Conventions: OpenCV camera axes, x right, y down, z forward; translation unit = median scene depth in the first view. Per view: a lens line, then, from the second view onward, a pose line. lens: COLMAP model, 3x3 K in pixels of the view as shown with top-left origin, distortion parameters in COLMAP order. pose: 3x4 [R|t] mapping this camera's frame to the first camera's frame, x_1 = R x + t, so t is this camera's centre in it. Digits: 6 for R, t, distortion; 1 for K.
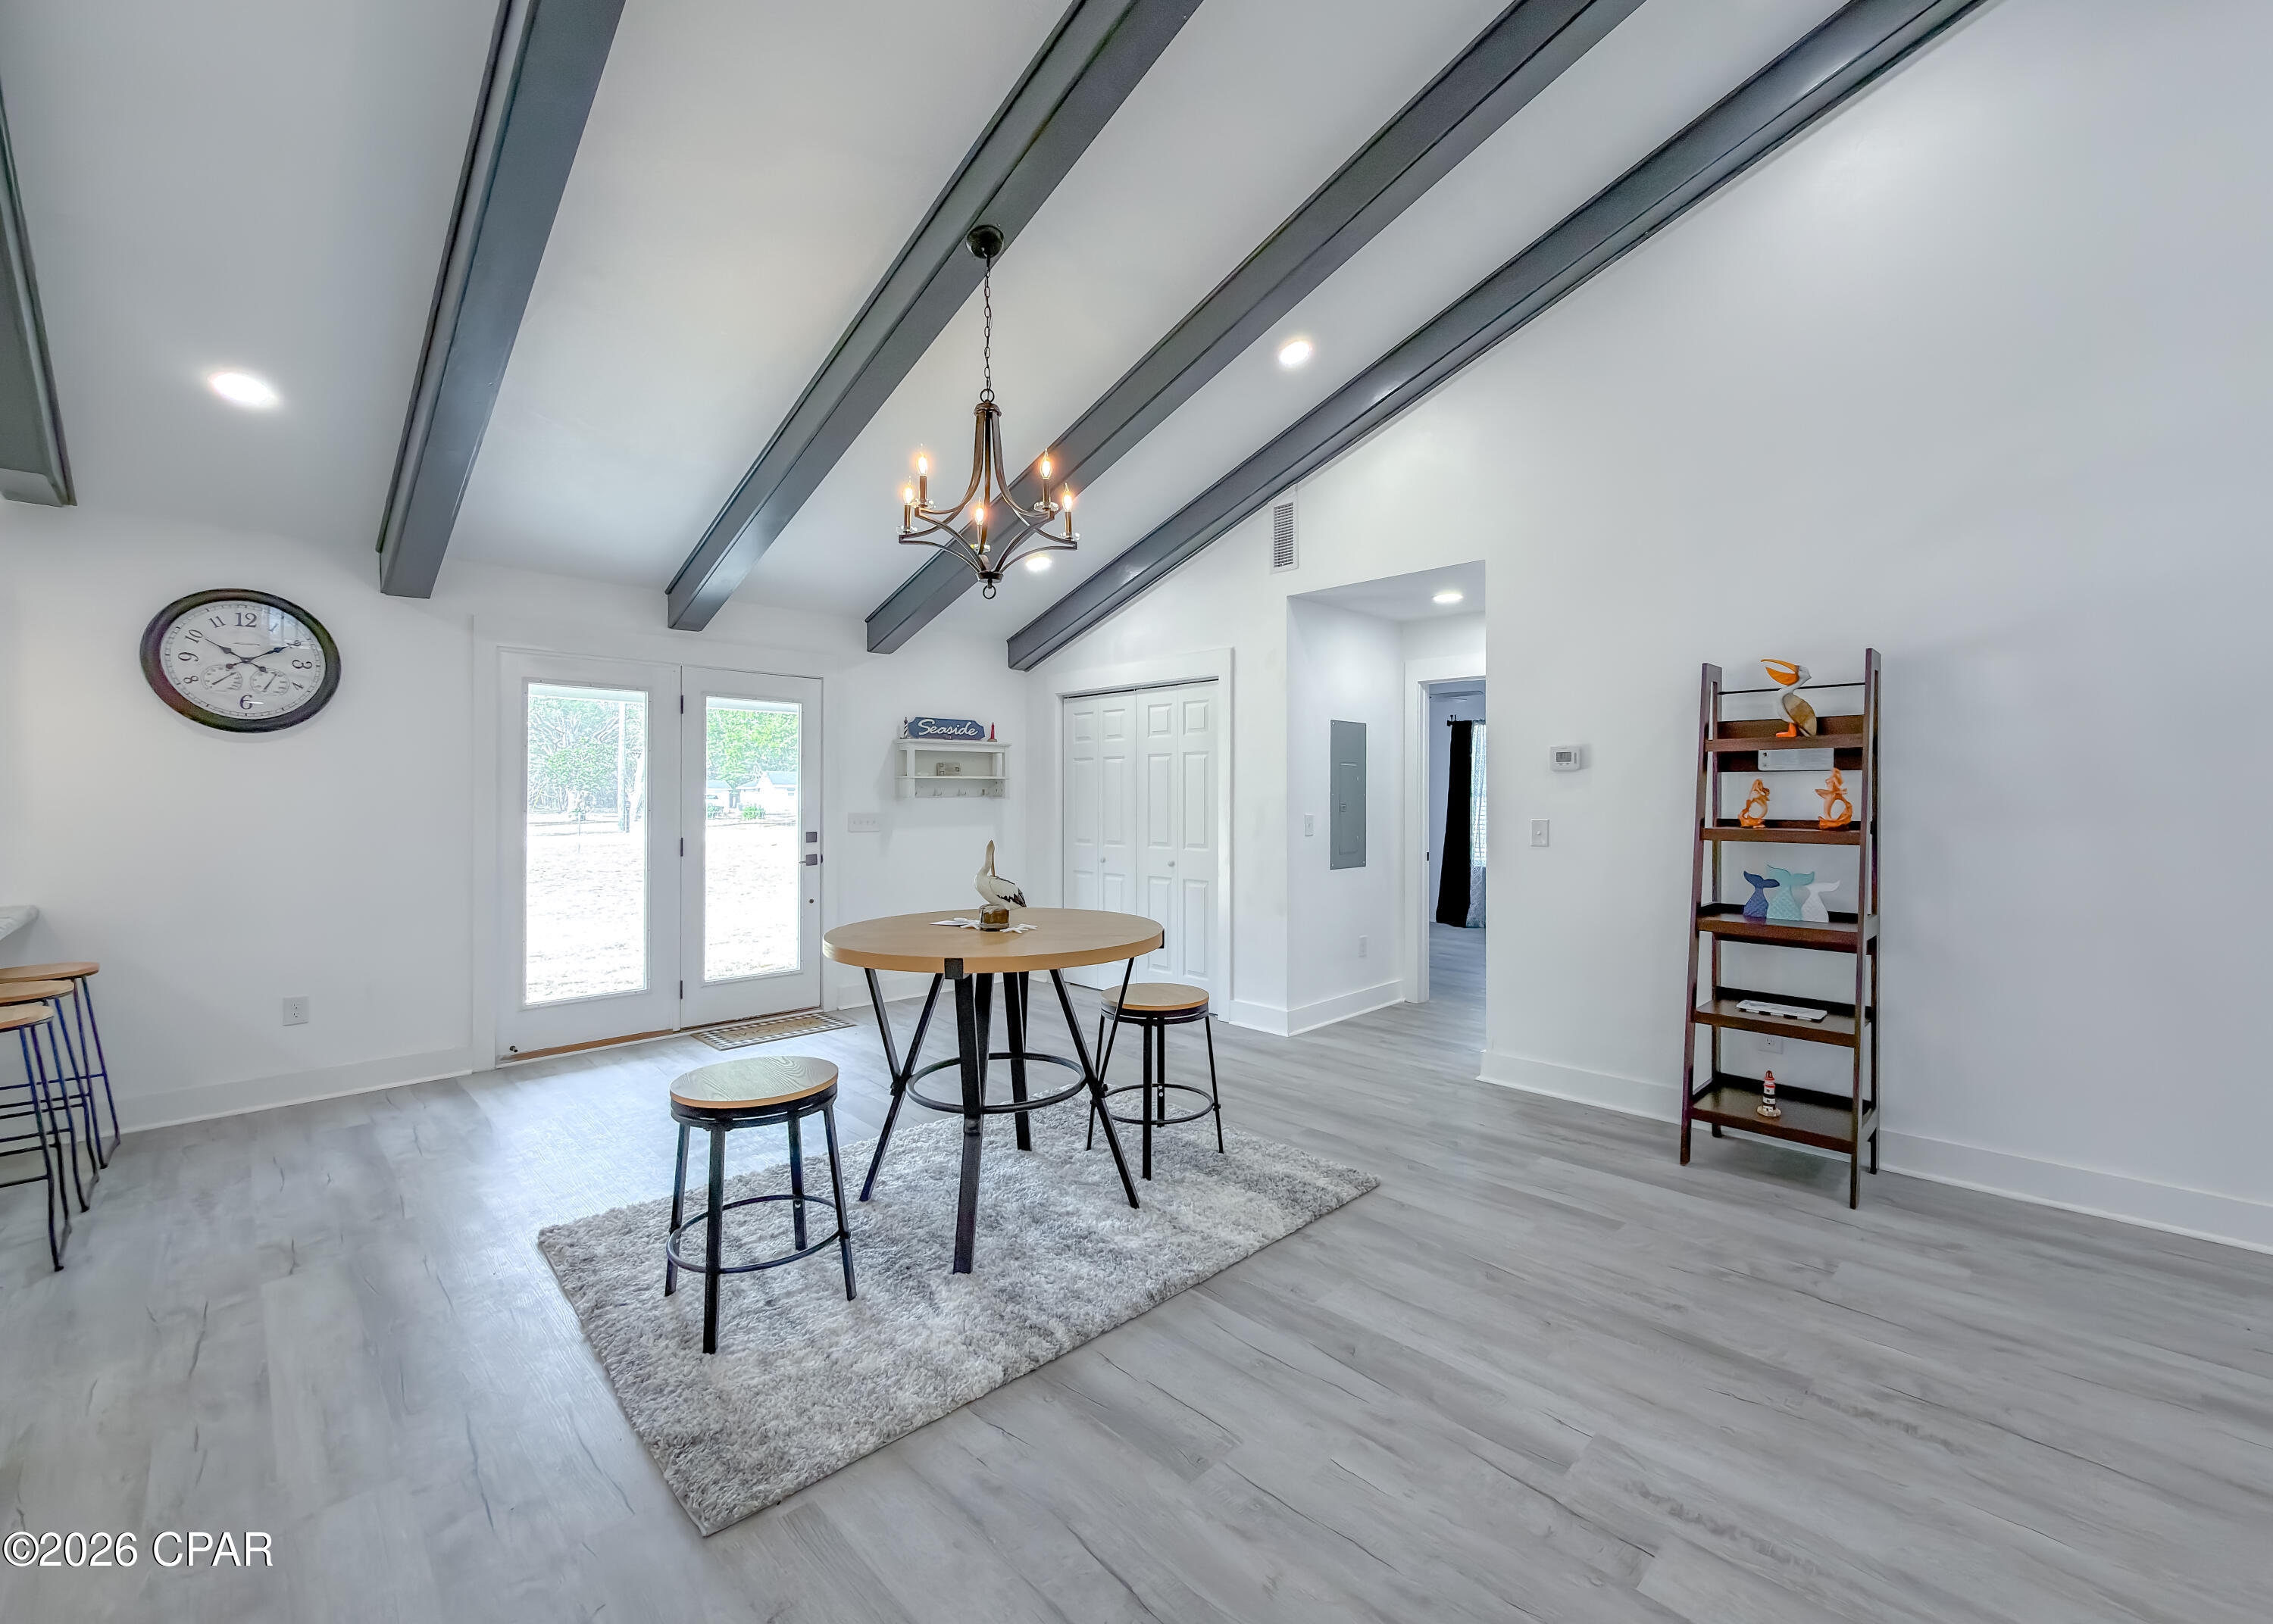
lens RADIAL K [[942.2, 0, 1173.9], [0, 942.2, 798.6], [0, 0, 1]] dist [-0.002232, -0.000766]
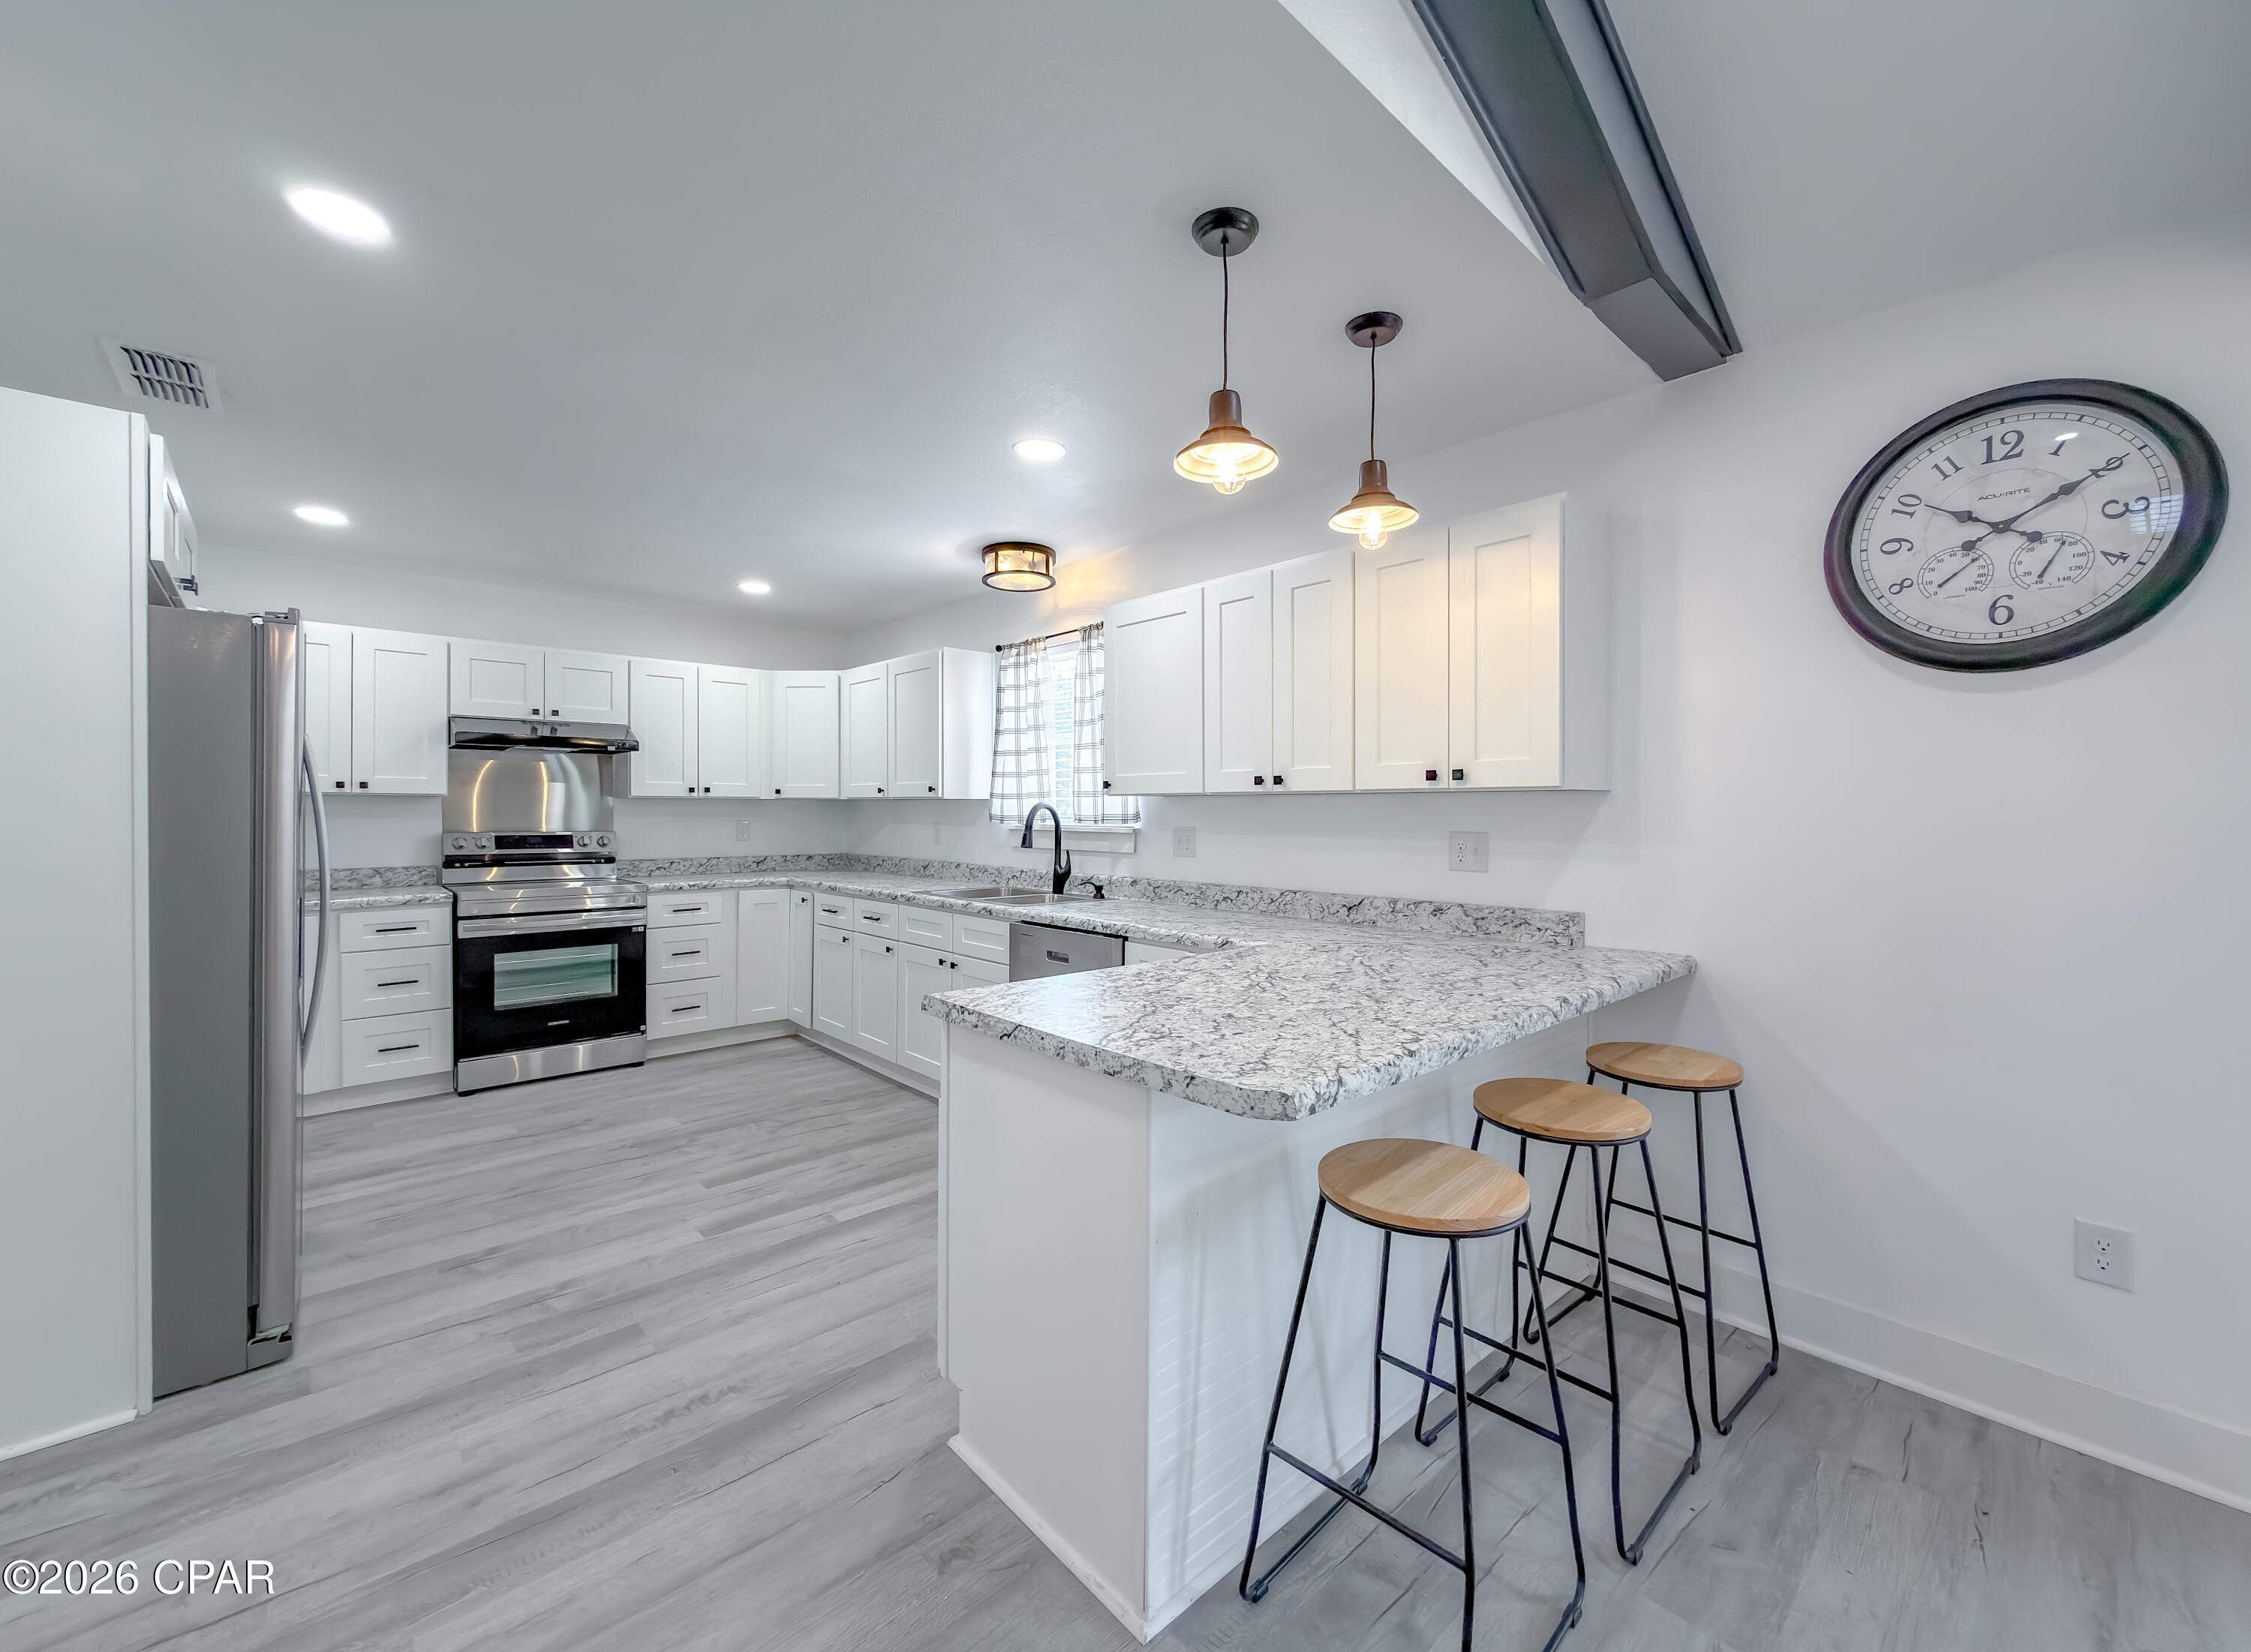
lens RADIAL K [[888.0, 0, 1131.2], [0, 888.0, 815.9], [0, 0, 1]] dist [-0.001536, -0.000276]
pose [[-0.058839, 0.003738, -0.998260, -0.483657], [-0.009536, 0.999945, 0.004306, 0.009149], [0.998222, 0.009773, -0.058800, 0.561061]]
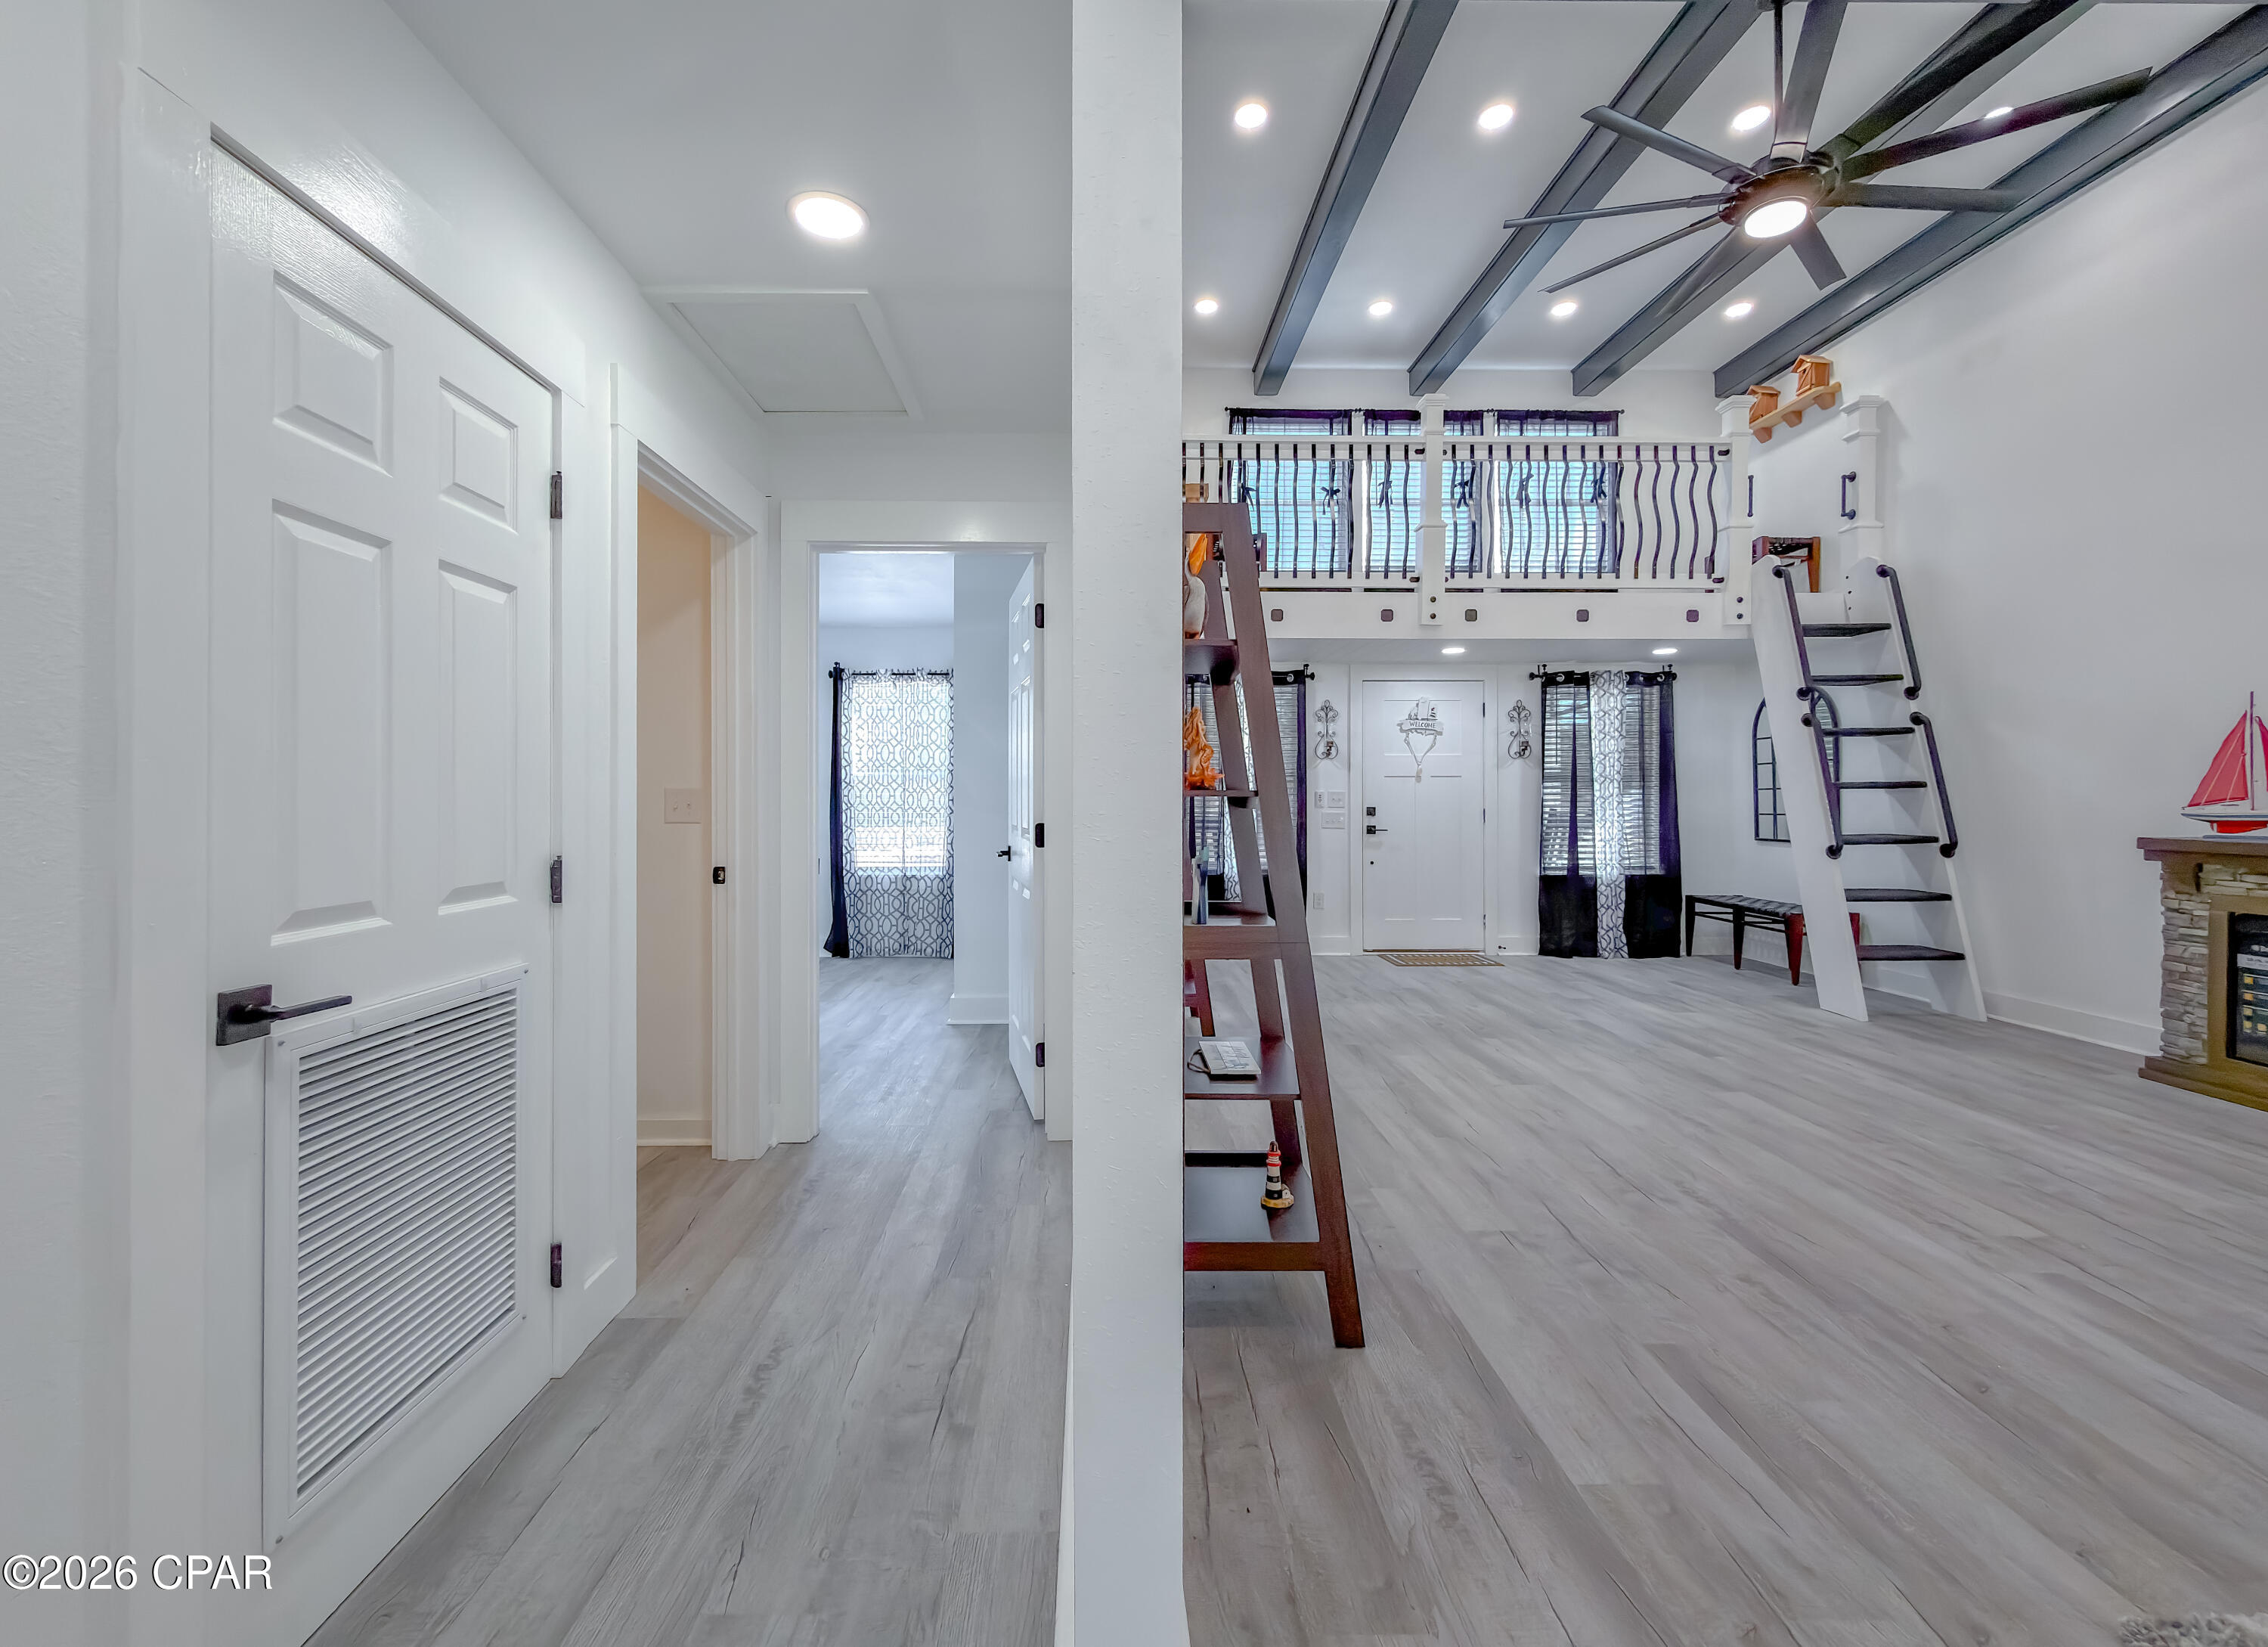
lens RADIAL K [[940.2, 0, 1109.4], [0, 940.2, 793.2], [0, 0, 1]] dist [0.000836, -0.000012]
pose [[-0.707608, -0.001250, 0.706604, 0.201315], [0.002105, 0.999990, 0.003877, 0.028446], [-0.706602, 0.004230, -0.707598, 1.338036]]
